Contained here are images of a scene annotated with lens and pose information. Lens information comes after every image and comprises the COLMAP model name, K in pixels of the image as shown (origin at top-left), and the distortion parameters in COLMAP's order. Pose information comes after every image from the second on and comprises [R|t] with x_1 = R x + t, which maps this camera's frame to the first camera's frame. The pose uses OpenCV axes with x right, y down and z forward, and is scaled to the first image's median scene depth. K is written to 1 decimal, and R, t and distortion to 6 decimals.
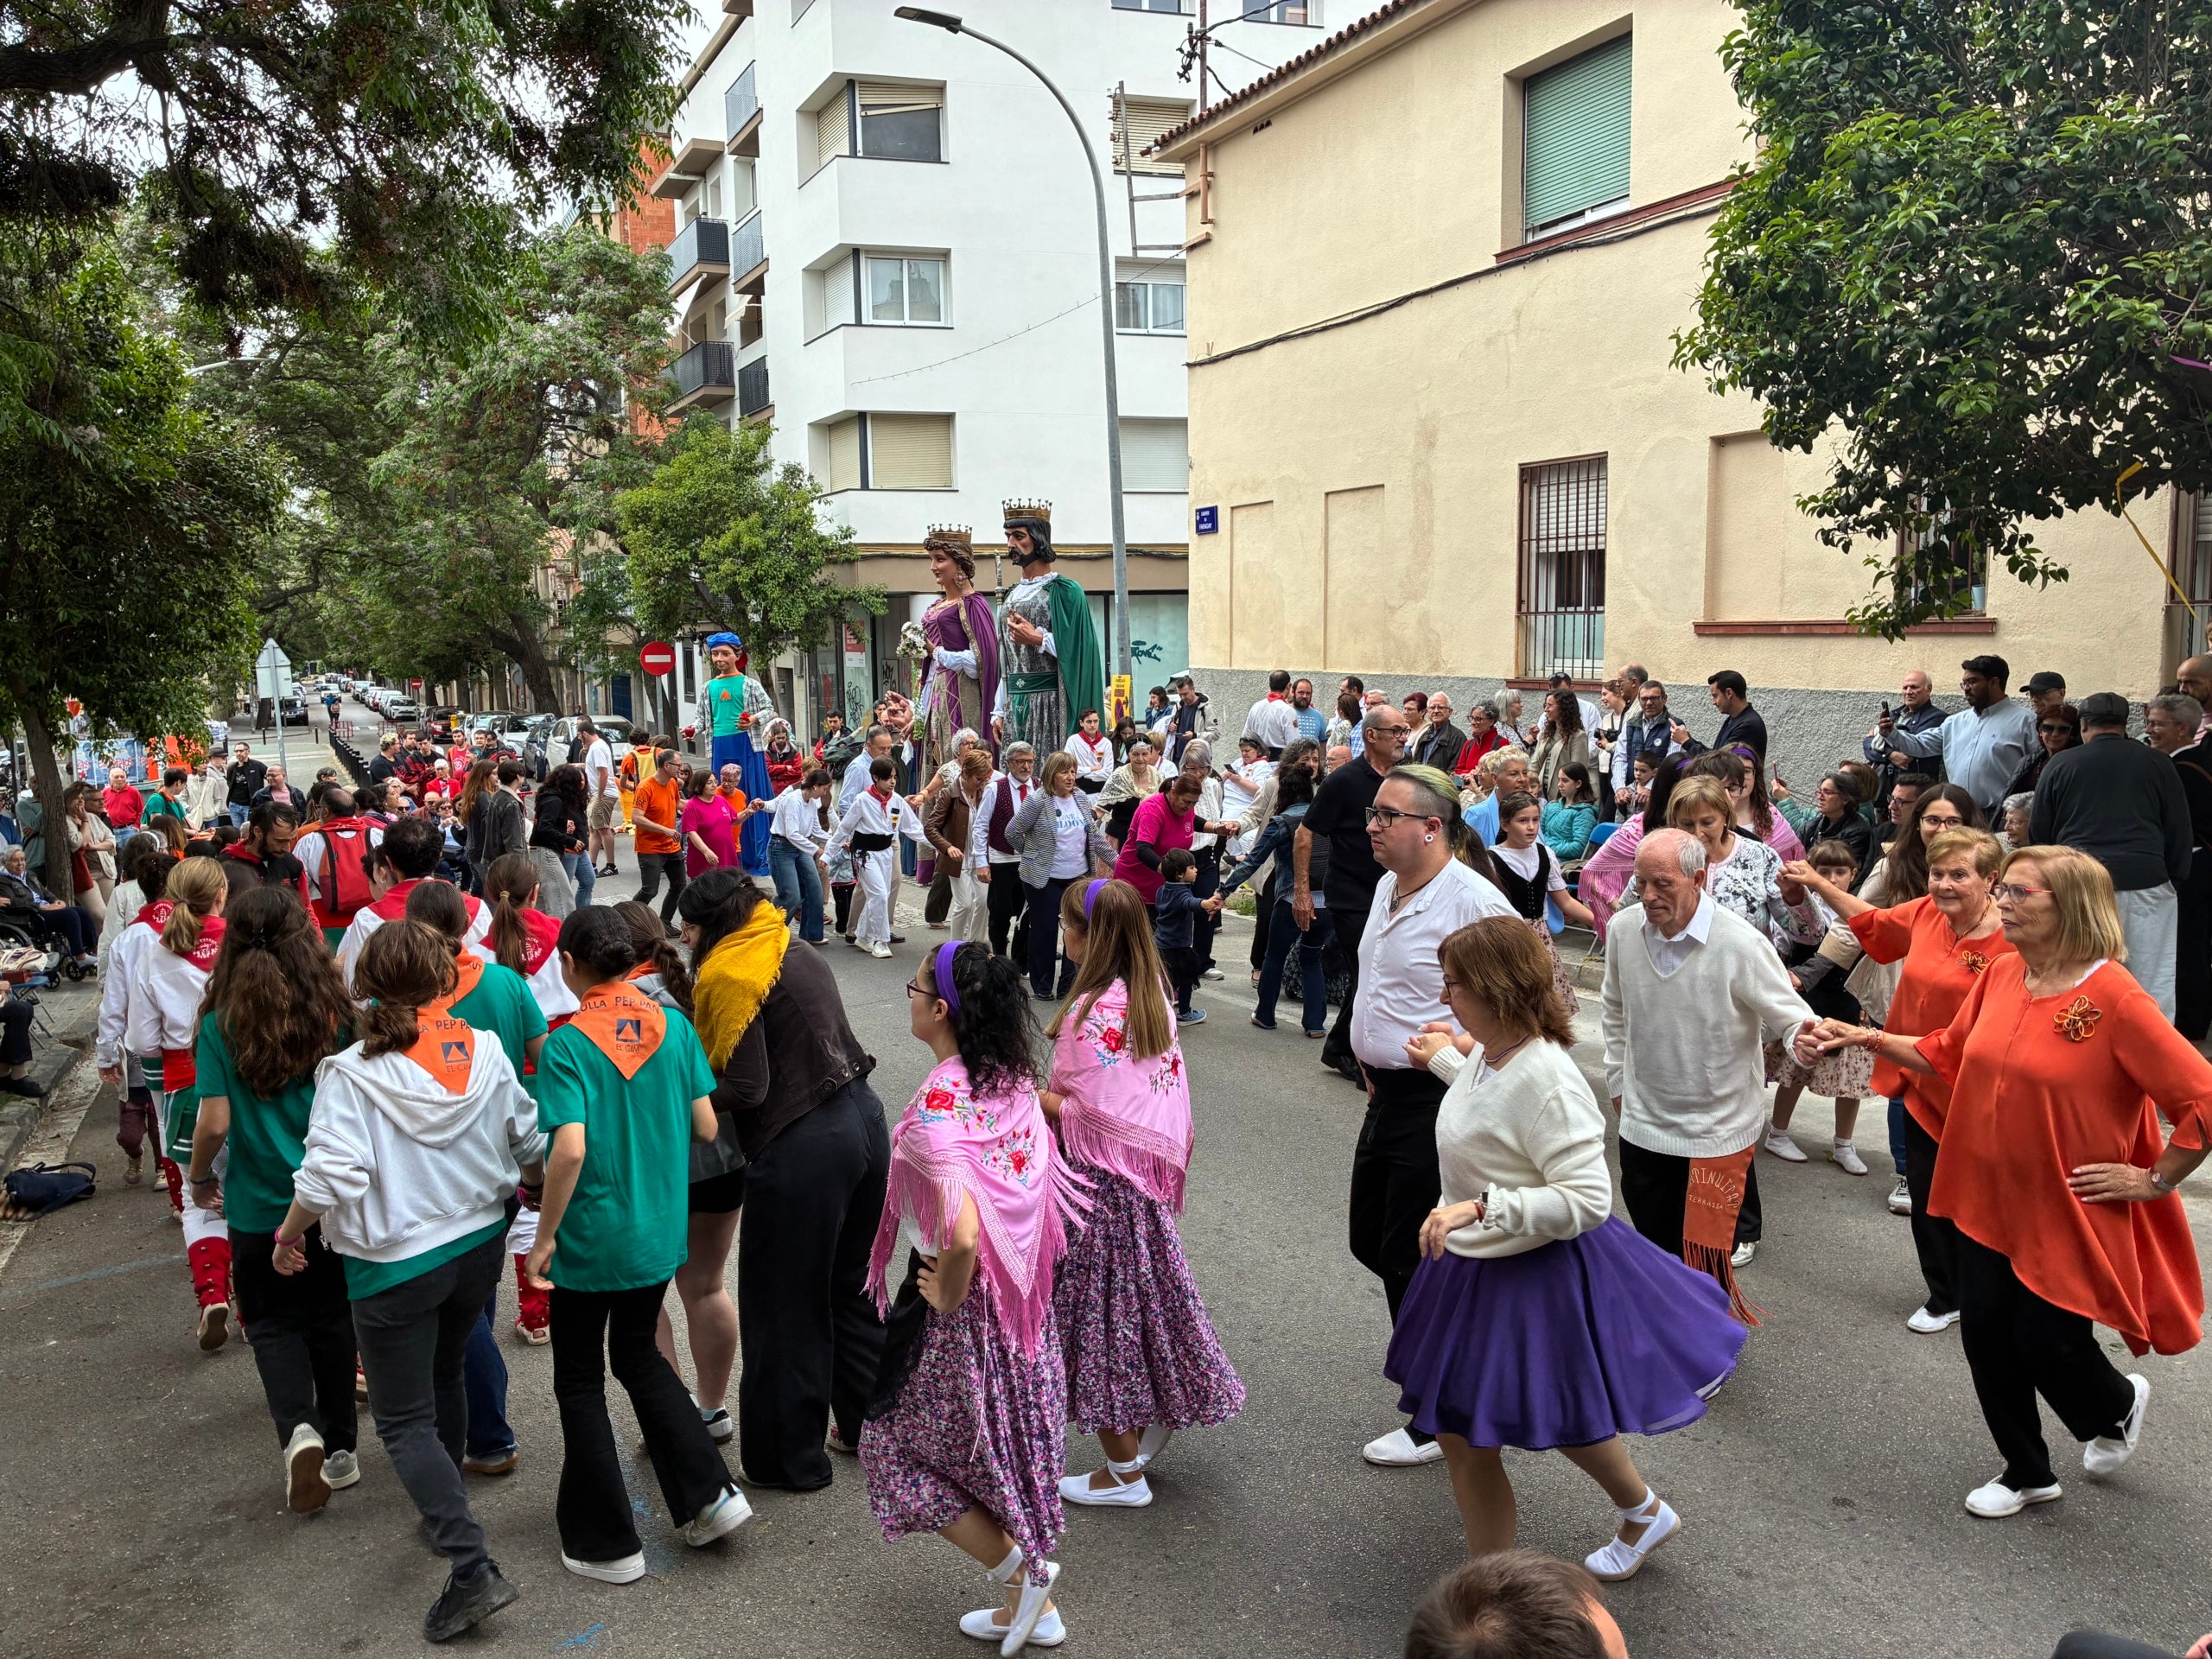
lens RADIAL K [[1695.2, 0, 1101.7], [0, 1695.2, 813.7], [0, 0, 1]] dist [0.017789, 0.004763]
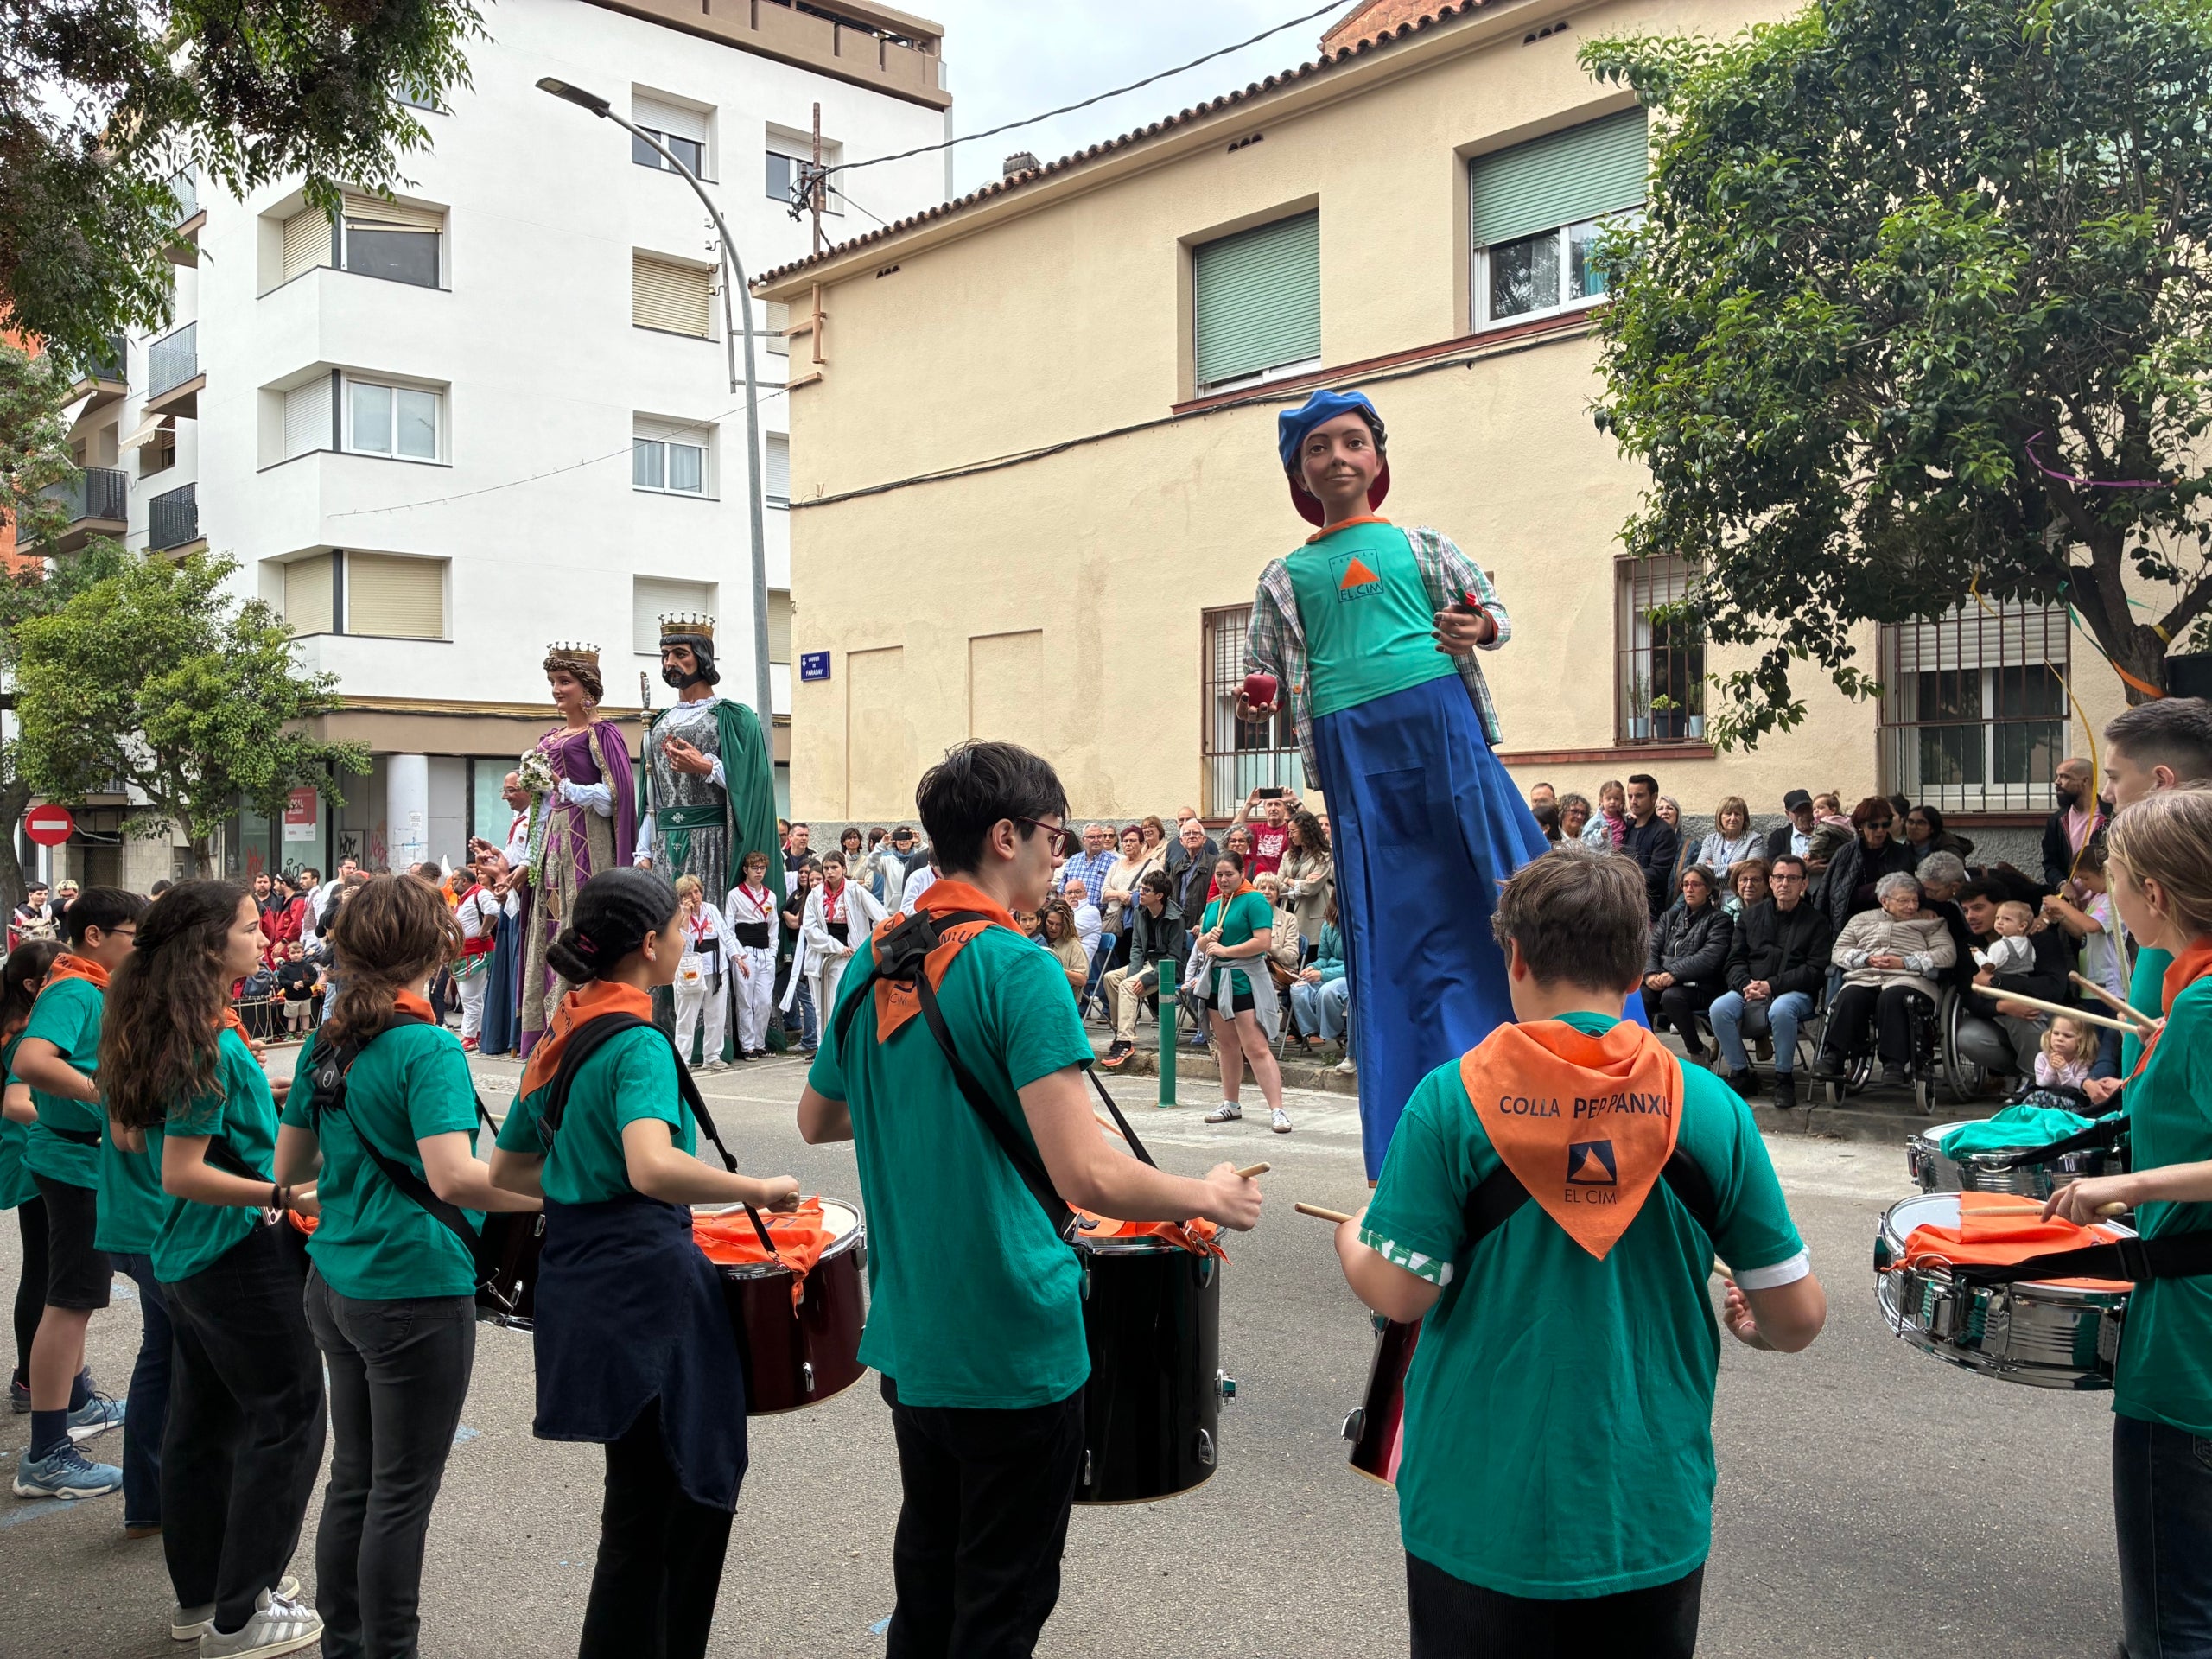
lens RADIAL K [[1697.7, 0, 1112.8], [0, 1697.7, 814.0], [0, 0, 1]] dist [0.008822, 0.006181]
pose [[0.929220, 0.018689, 0.369055, -0.139593], [0.028672, 0.992063, -0.122431, 0.030397], [-0.368414, 0.124347, 0.921308, 0.085083]]
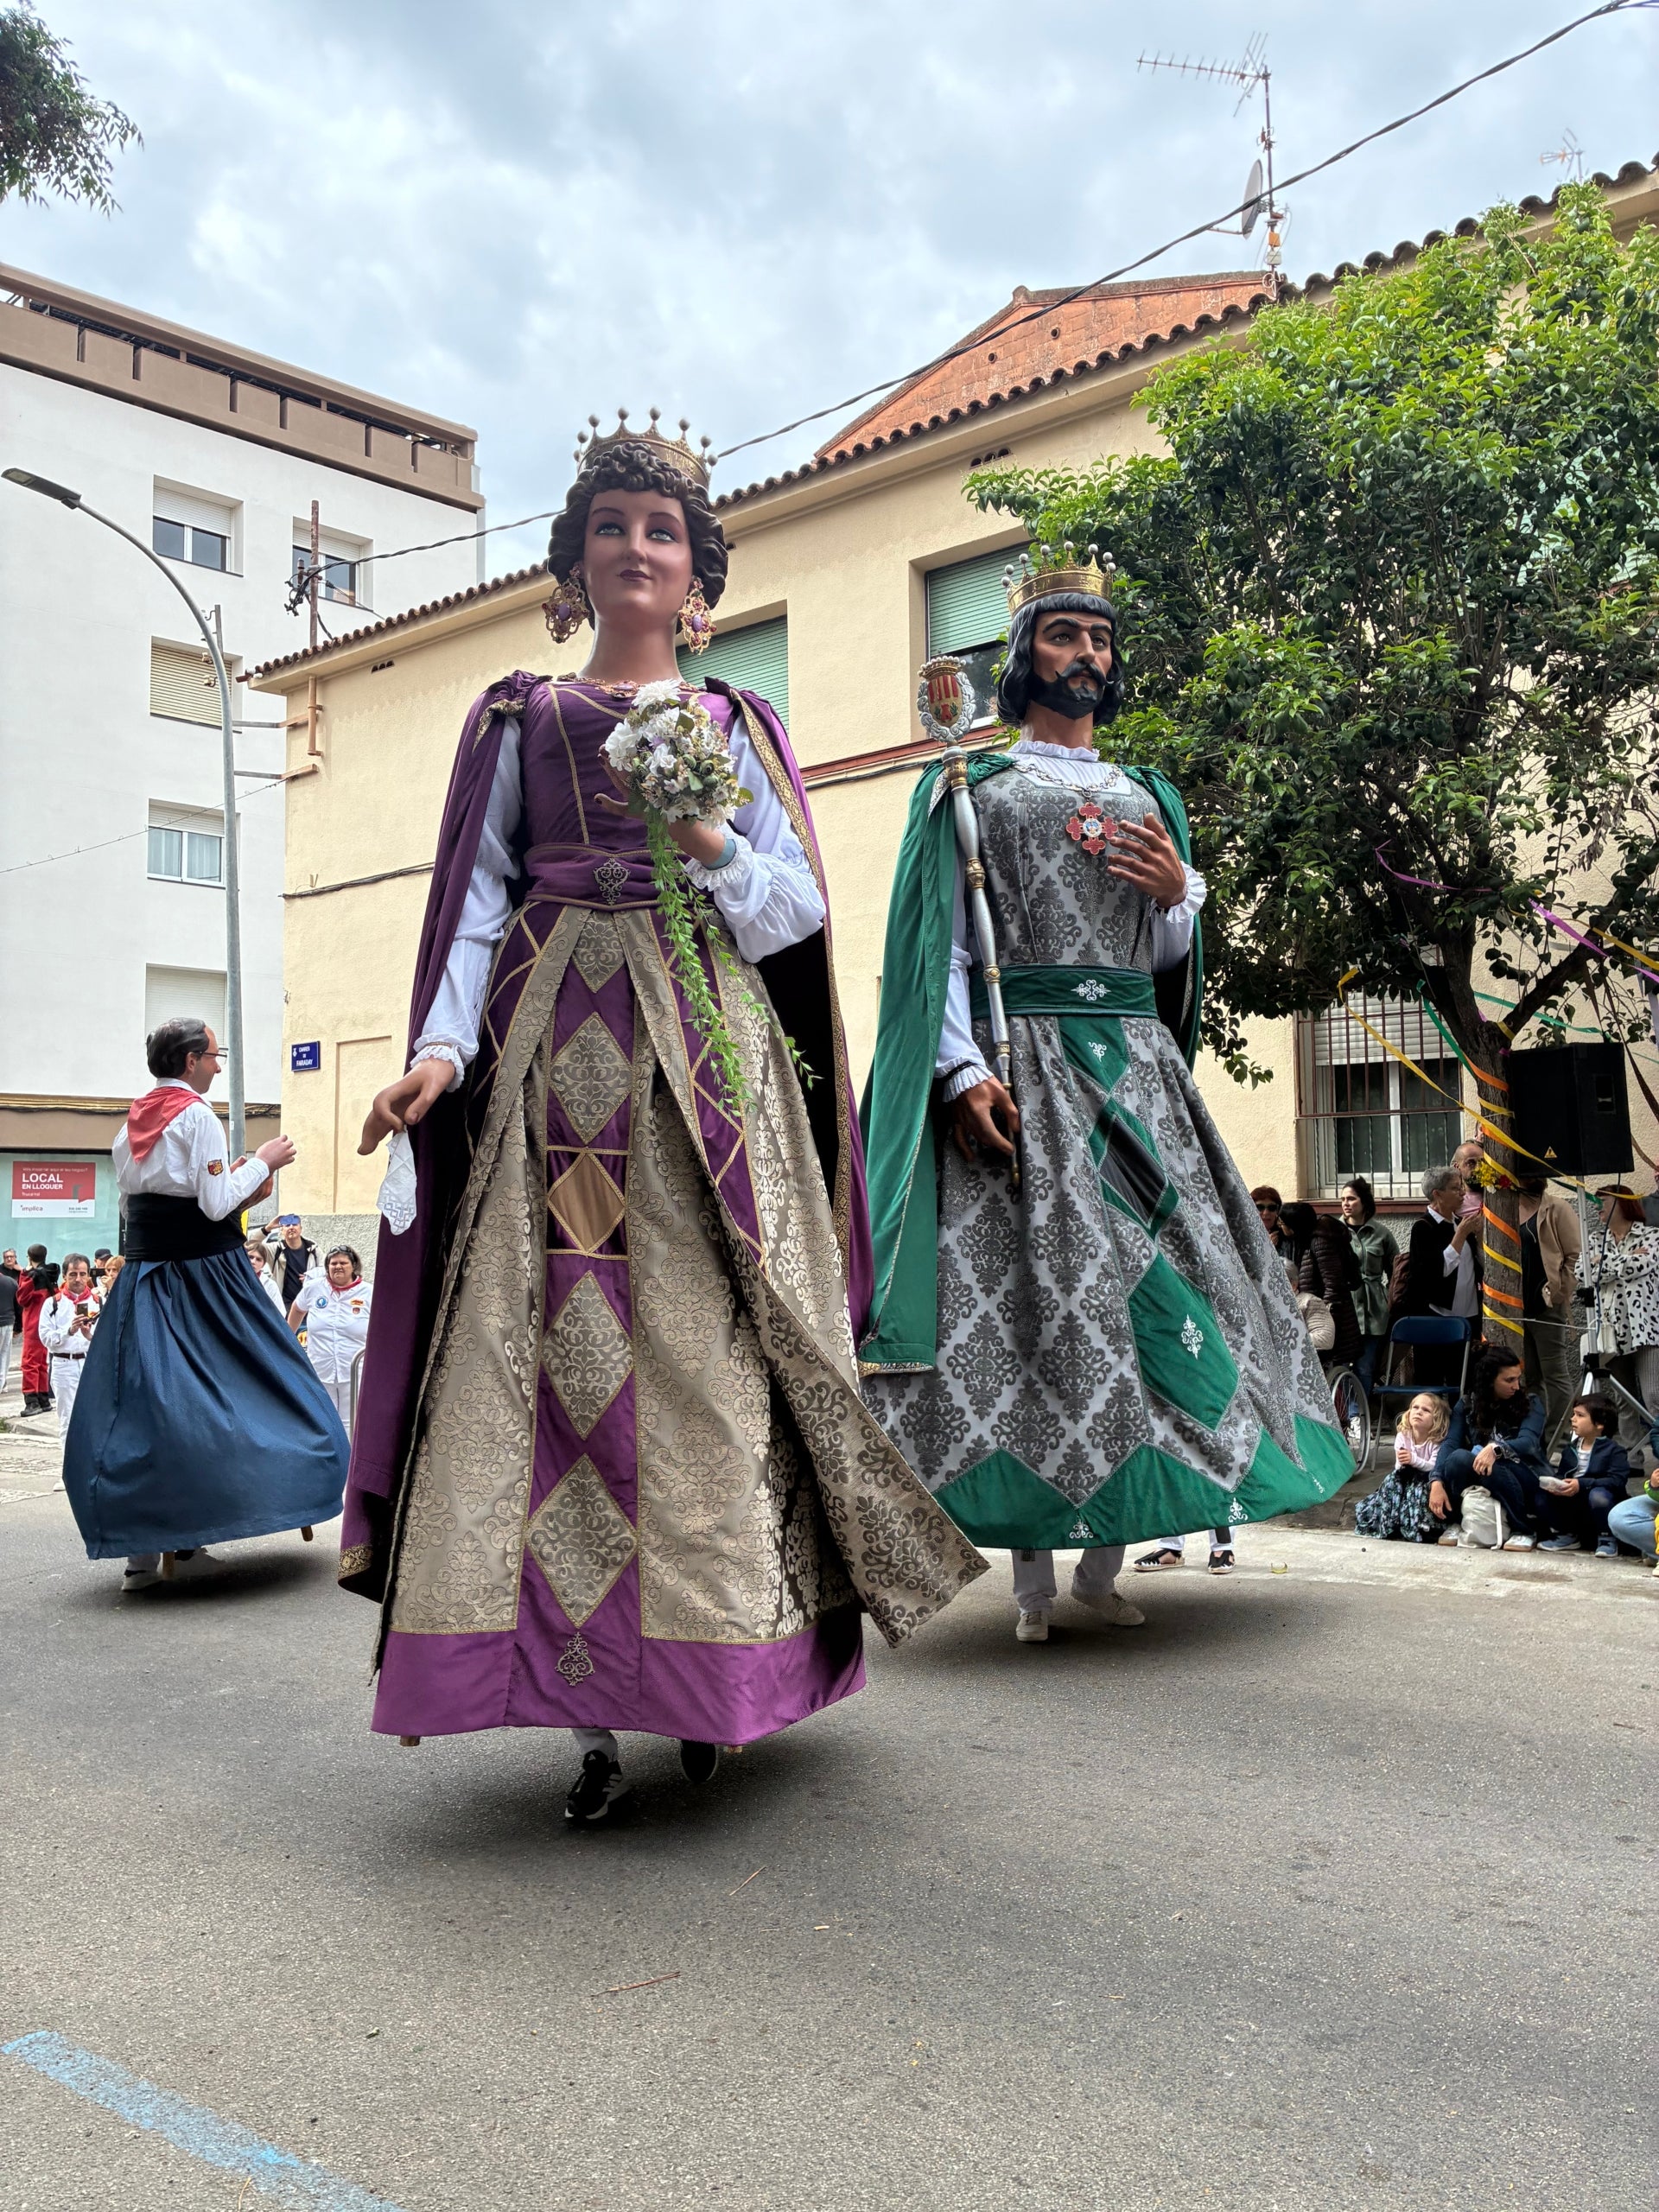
lens RADIAL K [[1689.9, 0, 829.5], [0, 1689.9, 1106.0], [0, 0, 1]] dist [0.015059, -0.002968]
pose [[0.896545, 0.039885, 0.441153, -0.095781], [0.043166, 0.983331, -0.176627, 0.032506], [-0.440845, 0.177397, 0.879879, 0.062129]]
